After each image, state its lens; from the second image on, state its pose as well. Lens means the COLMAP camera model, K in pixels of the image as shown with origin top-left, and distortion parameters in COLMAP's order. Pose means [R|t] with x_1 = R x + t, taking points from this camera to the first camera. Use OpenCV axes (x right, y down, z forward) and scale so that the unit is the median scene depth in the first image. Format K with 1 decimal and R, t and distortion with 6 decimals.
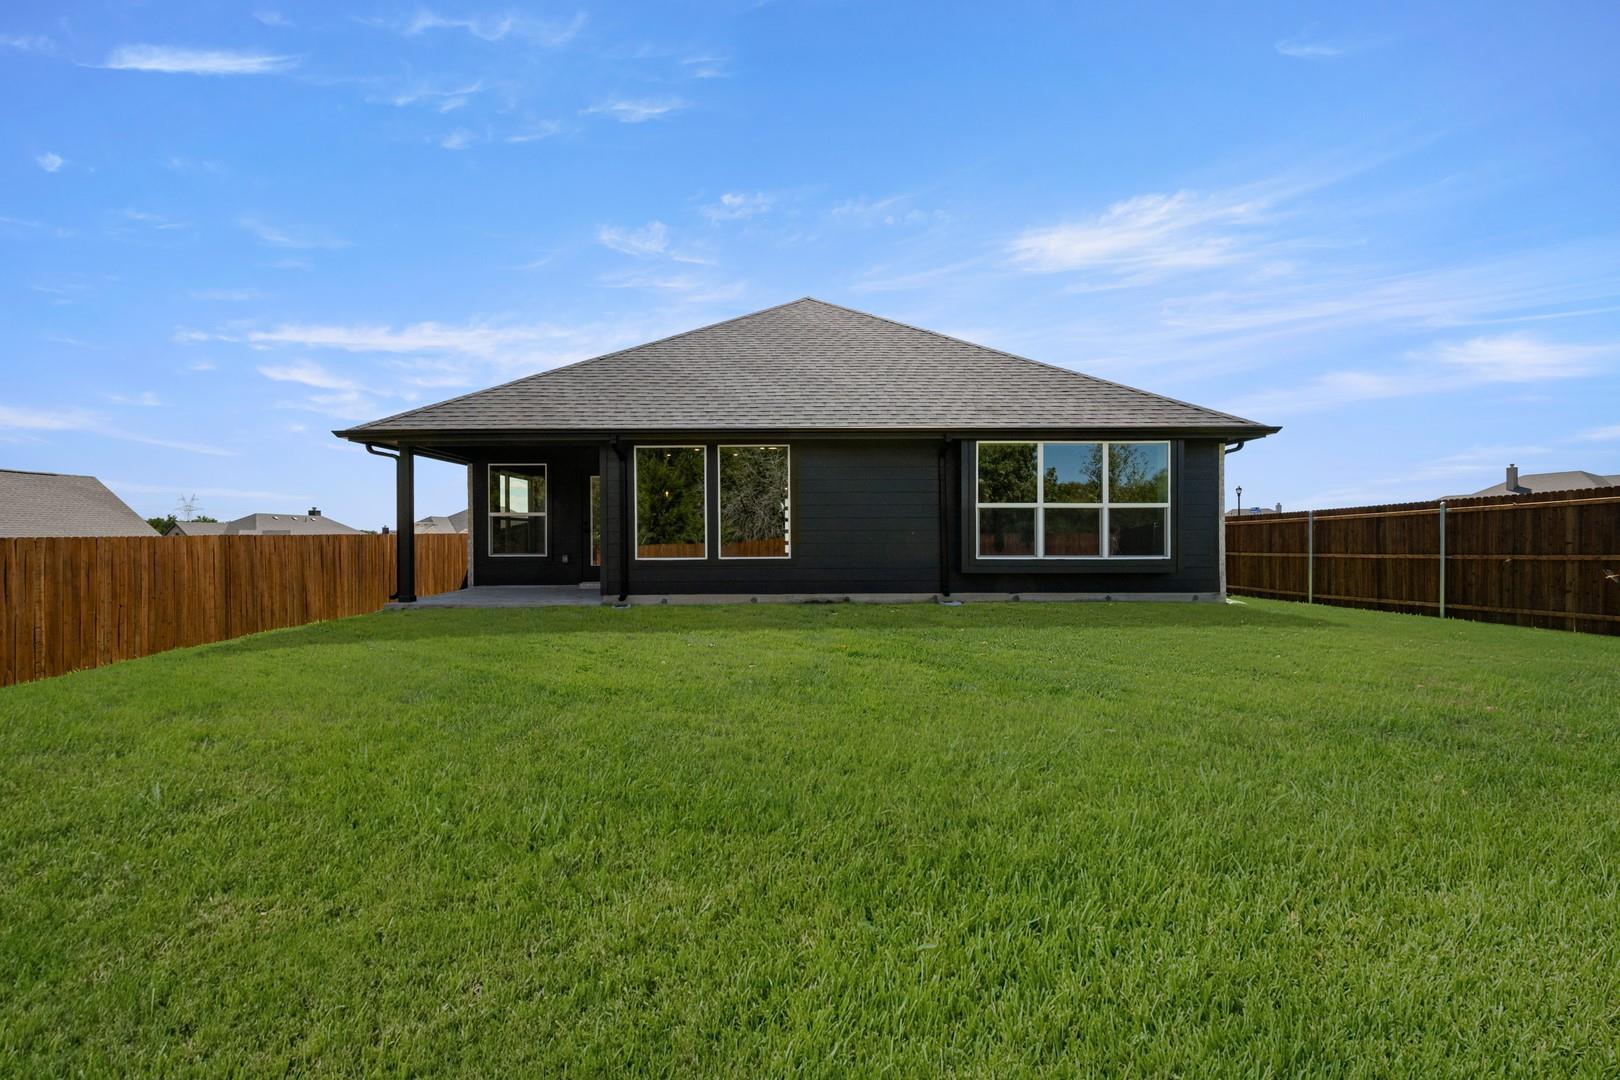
lens RADIAL K [[628.2, 0, 815.0], [0, 628.2, 537.8], [0, 0, 1]] dist [-0.000859, -0.000357]
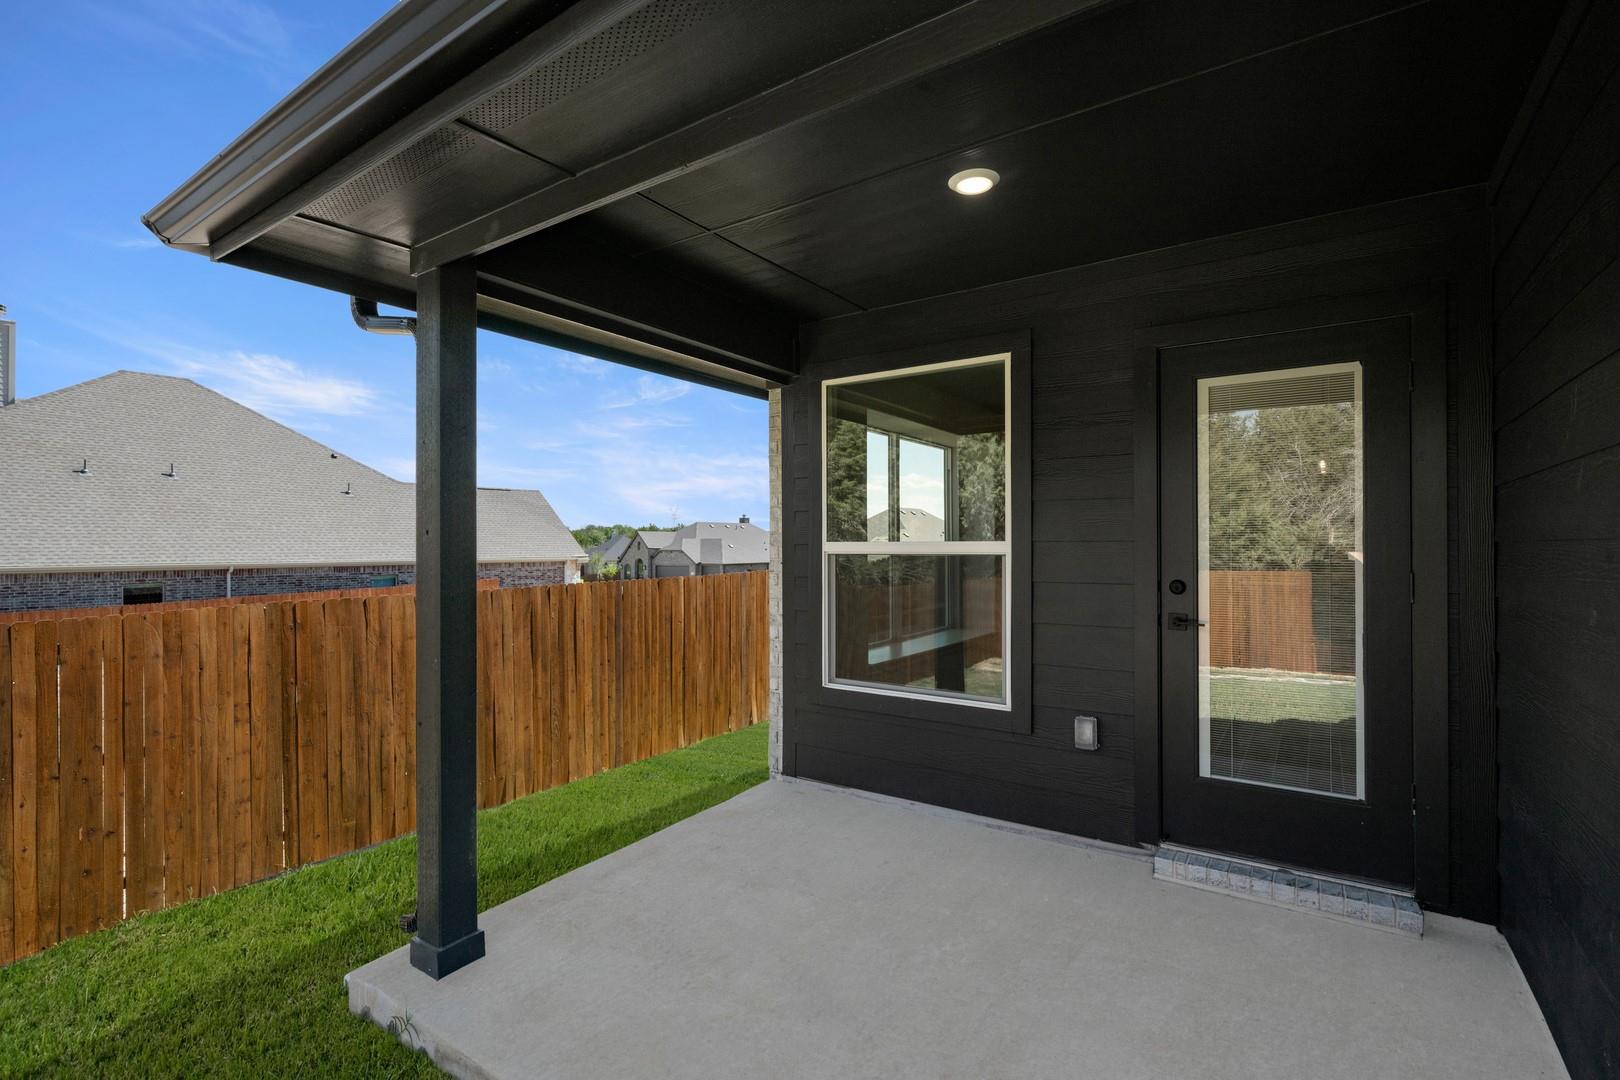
lens RADIAL K [[740.7, 0, 810.1], [0, 740.7, 540.6], [0, 0, 1]] dist [-0.000165, 0.000121]
pose [[0.824169, 0.000104, -0.566344, -0.317982], [-0.001762, 0.999996, -0.002380, -0.039944], [0.566341, 0.002960, 0.824166, 0.691316]]
